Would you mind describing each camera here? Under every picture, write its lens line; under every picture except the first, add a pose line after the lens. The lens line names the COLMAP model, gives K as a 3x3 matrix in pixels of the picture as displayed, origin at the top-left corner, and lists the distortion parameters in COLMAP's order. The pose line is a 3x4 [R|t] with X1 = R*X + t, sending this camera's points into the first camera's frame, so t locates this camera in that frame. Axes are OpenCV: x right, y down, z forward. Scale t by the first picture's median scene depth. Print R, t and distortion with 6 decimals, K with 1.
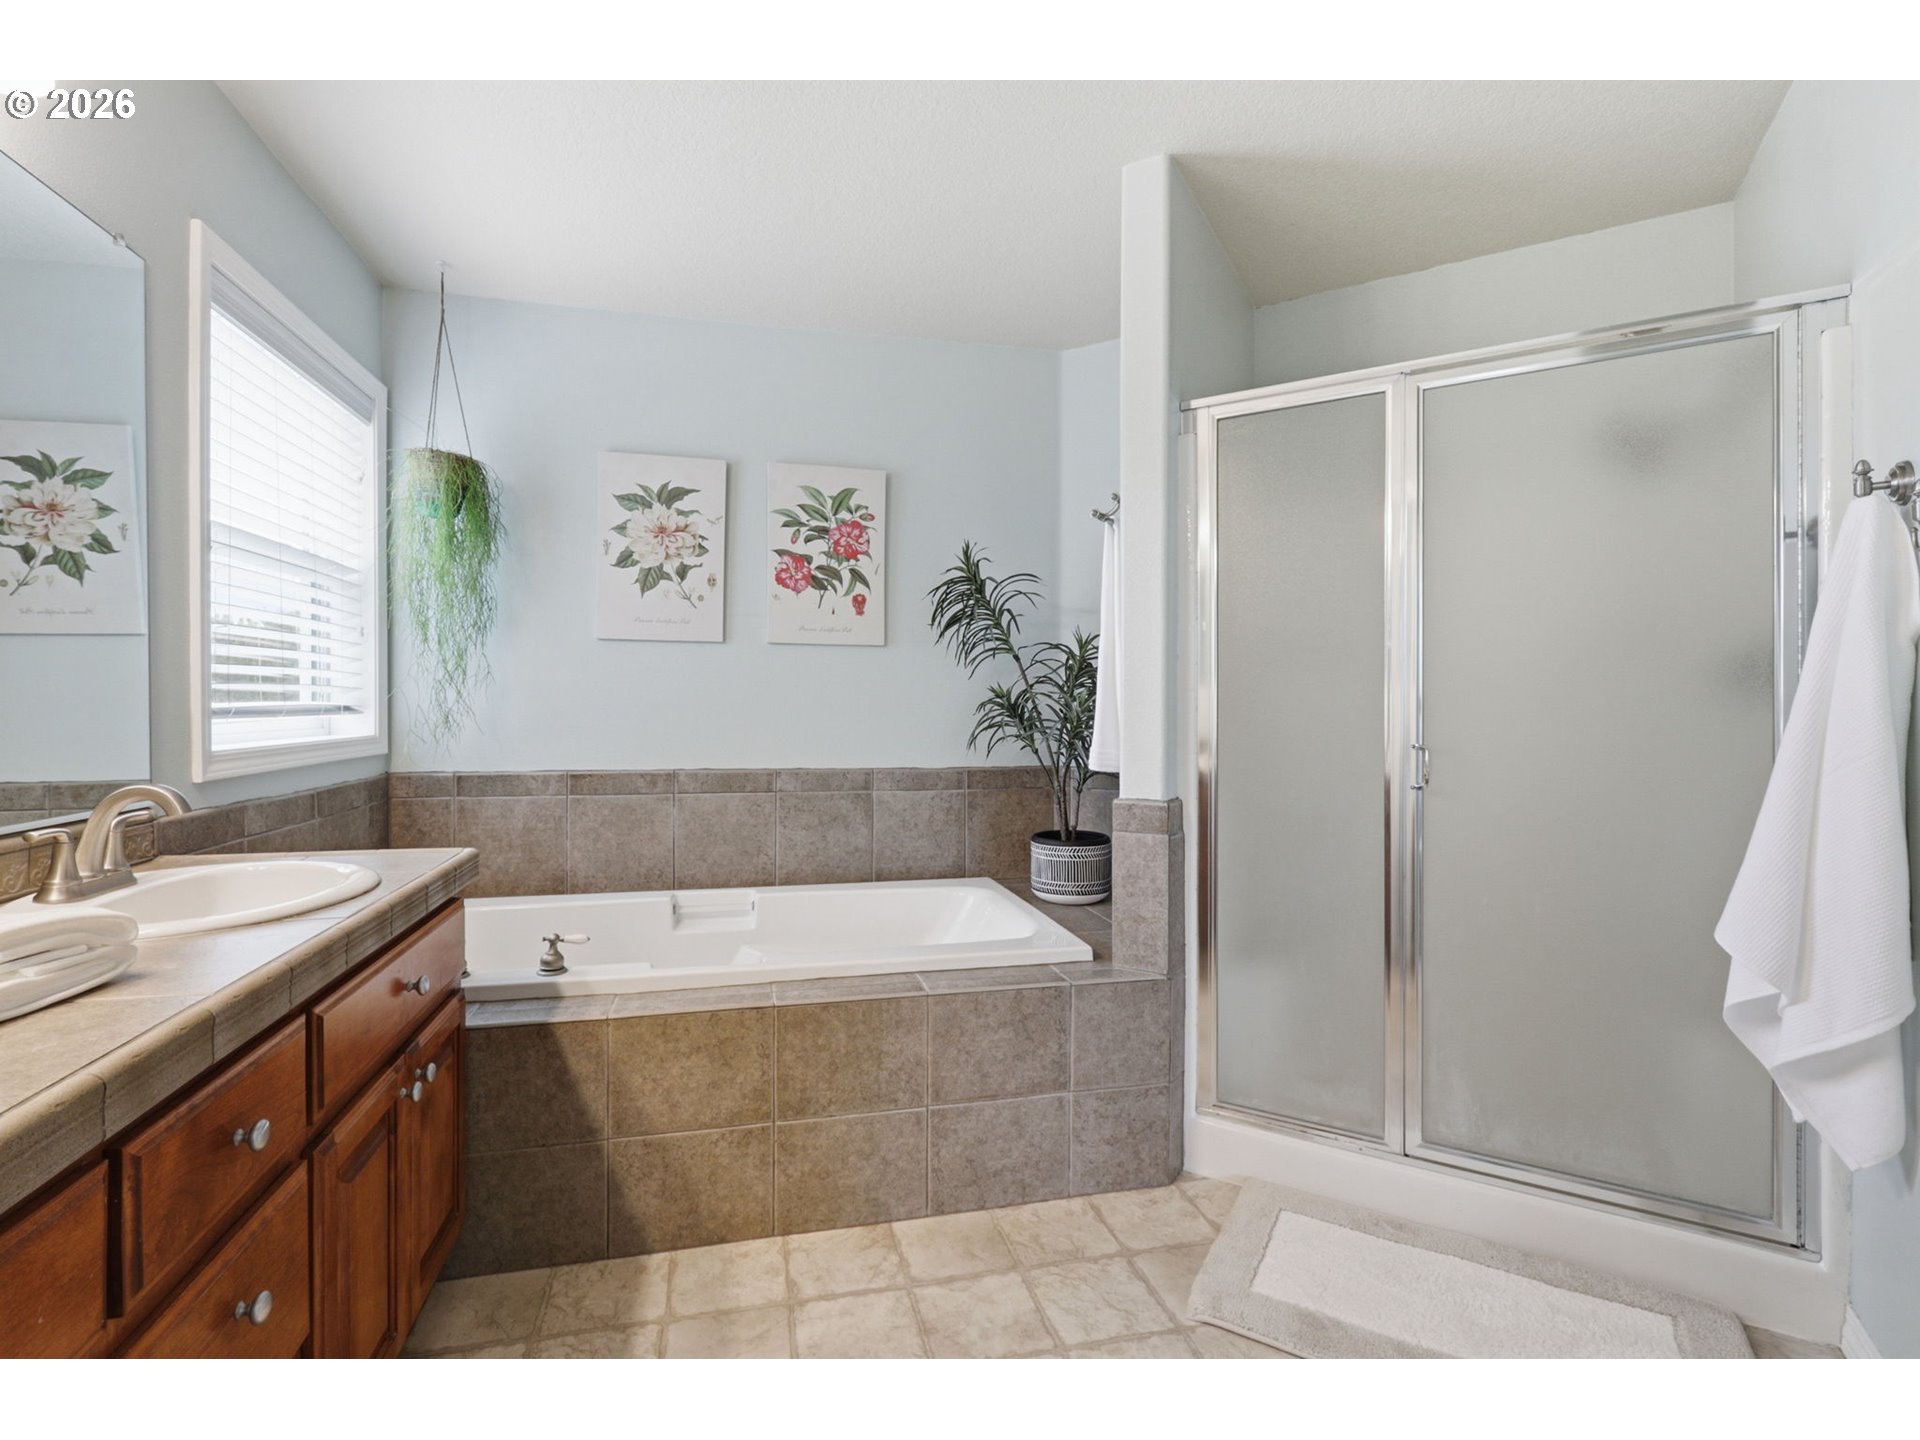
lens RADIAL K [[860.7, 0, 920.9], [0, 860.7, 717.1], [0, 0, 1]] dist [-0.001759, 0.000097]
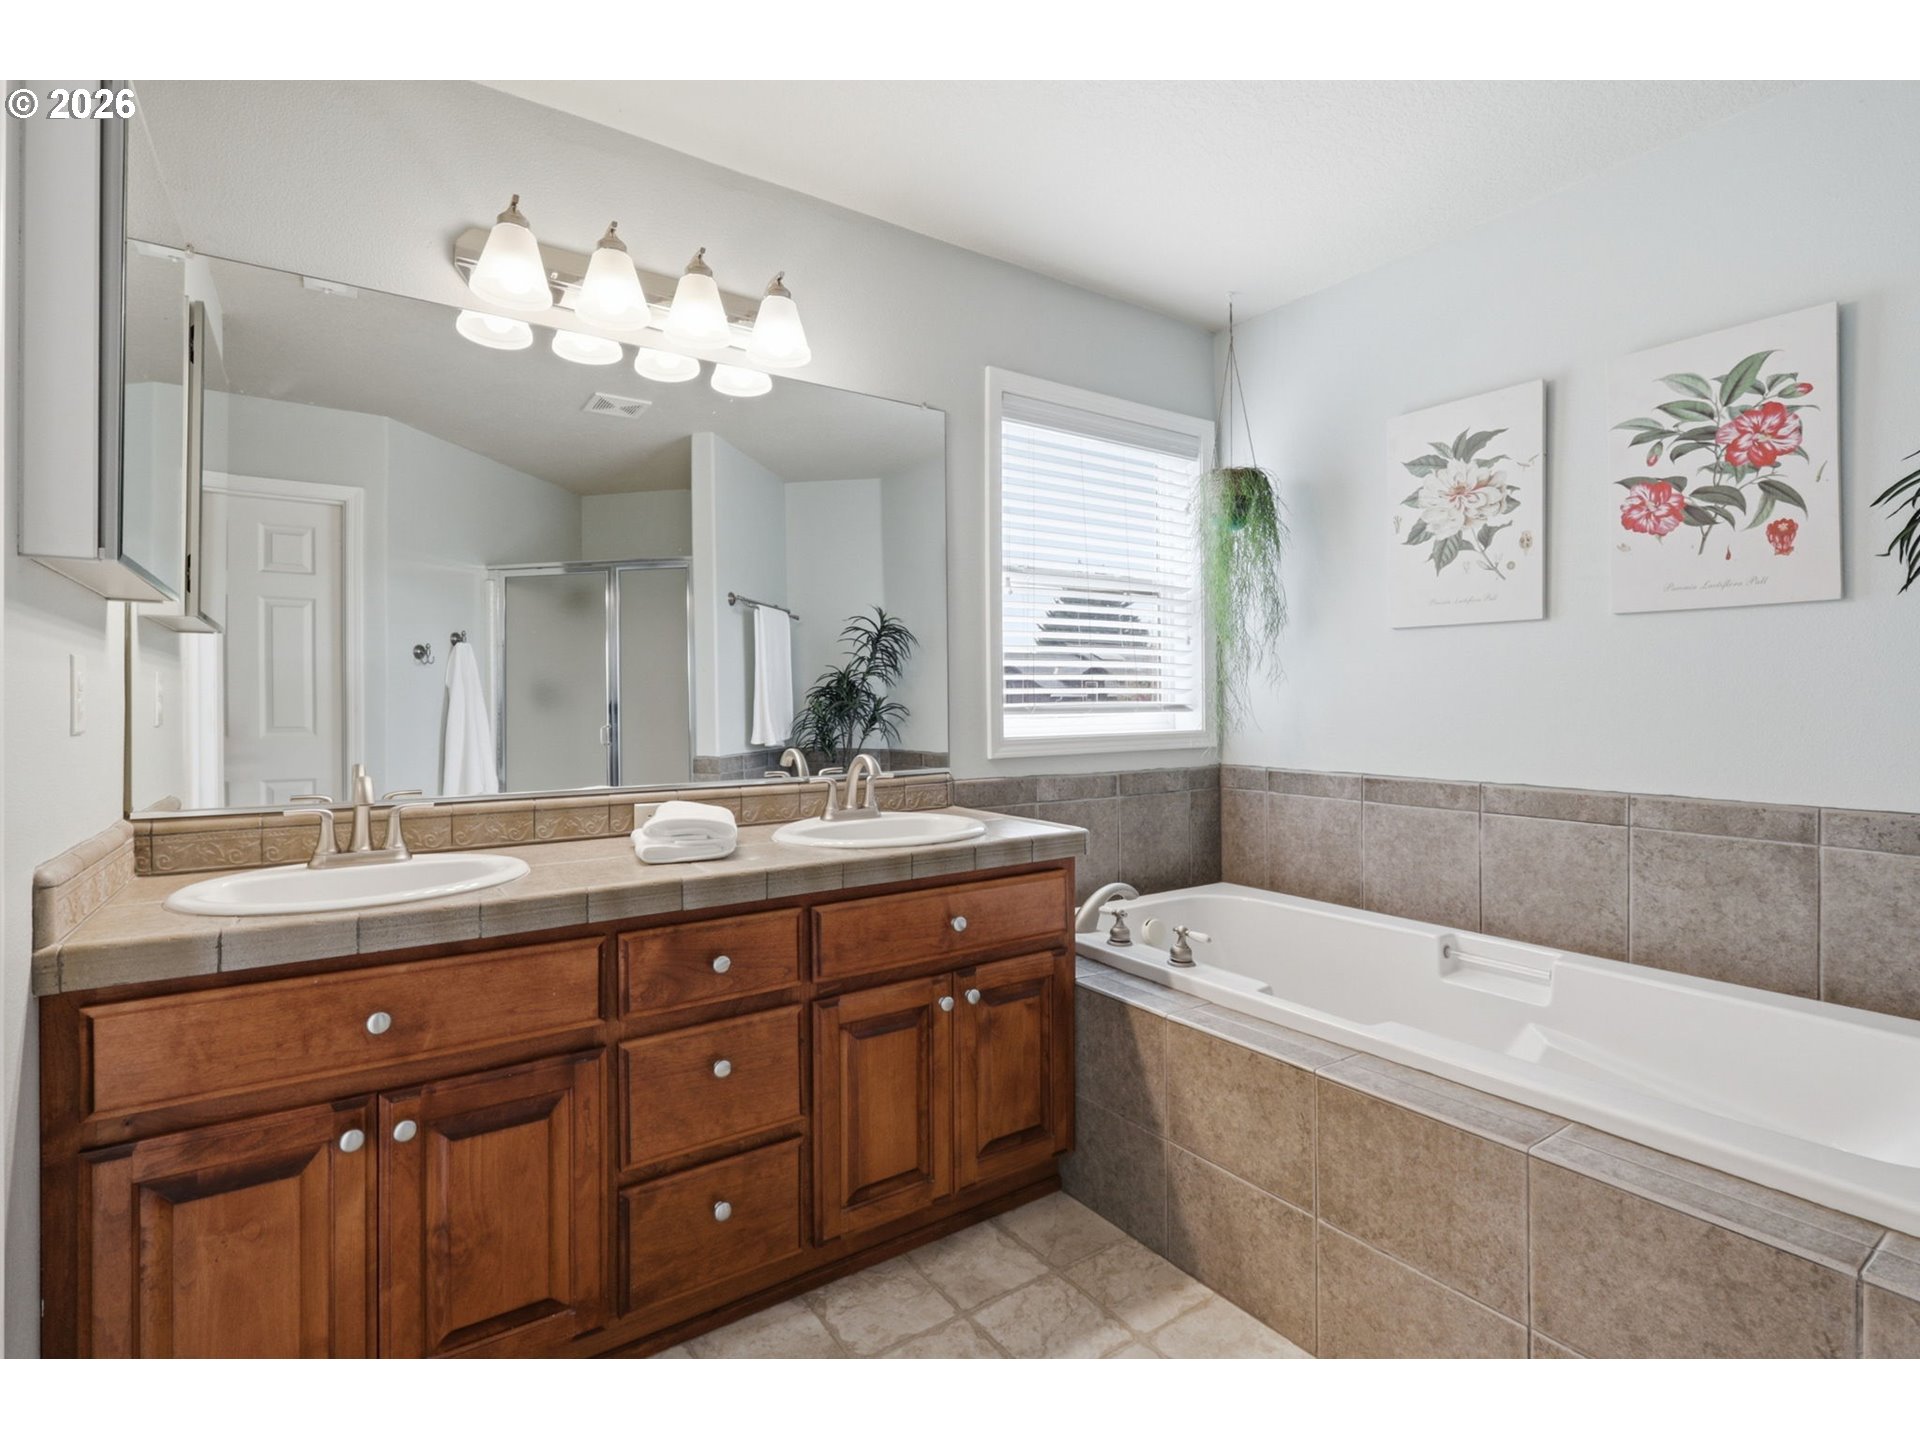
lens RADIAL K [[887.4, 0, 952.5], [0, 887.4, 706.3], [0, 0, 1]] dist [-0.003066, -0.001564]
pose [[0.378950, 0.000613, -0.925417, 0.302240], [-0.008384, 0.999961, -0.002770, -0.003961], [0.925379, 0.008808, 0.378940, 0.230396]]
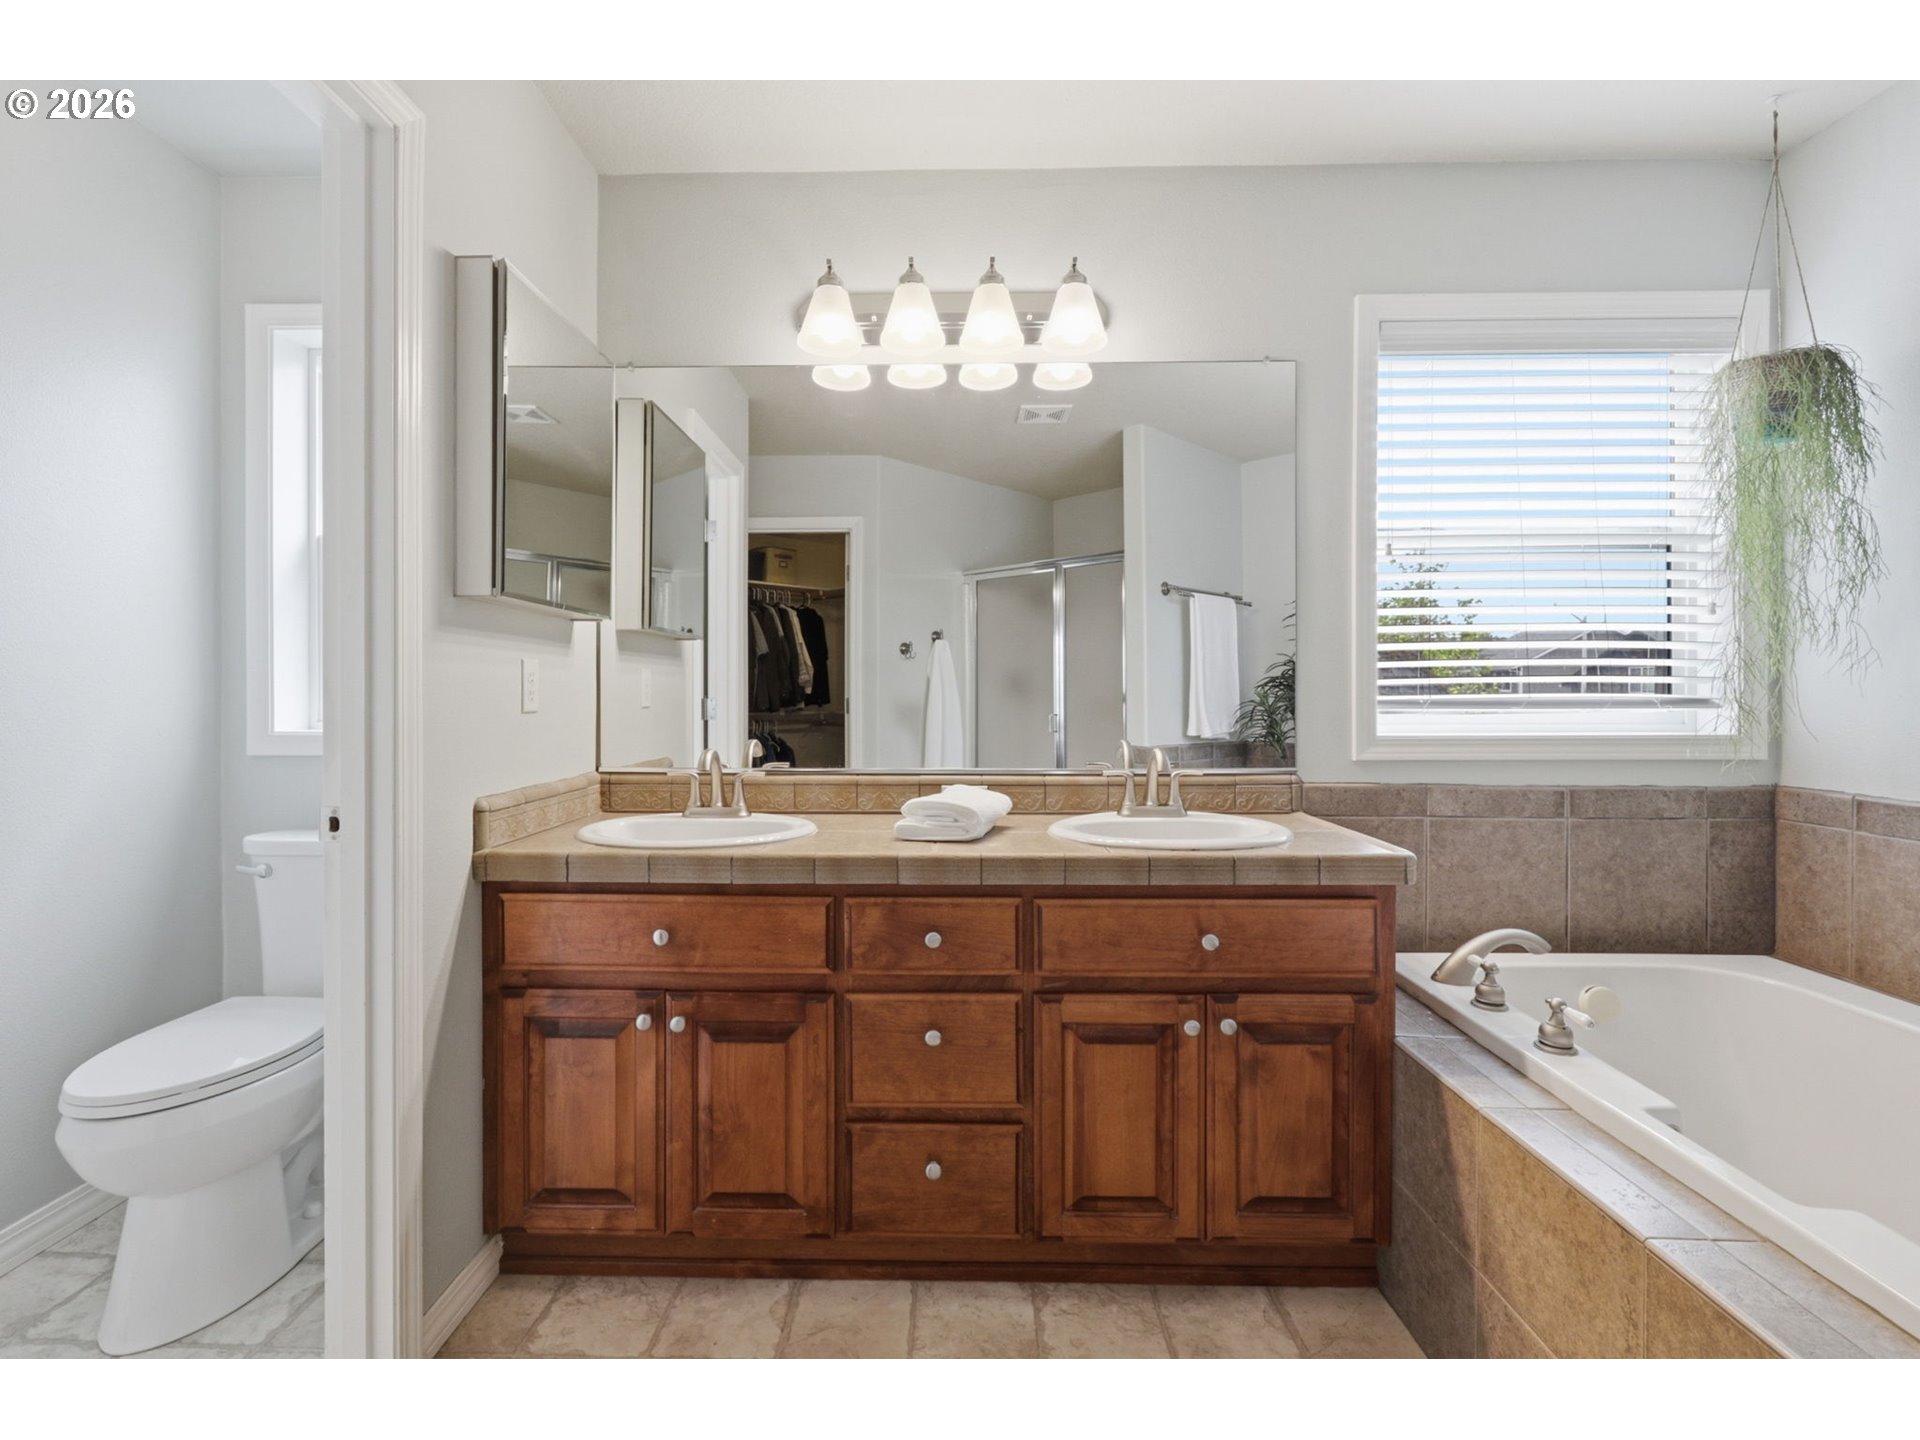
lens RADIAL K [[887.4, 0, 952.5], [0, 887.4, 706.3], [0, 0, 1]] dist [-0.003066, -0.001564]
pose [[-0.223637, 0.013471, -0.974579, 0.303636], [-0.015130, 0.999736, 0.017290, -0.008077], [0.974555, 0.018612, -0.223374, 0.437079]]
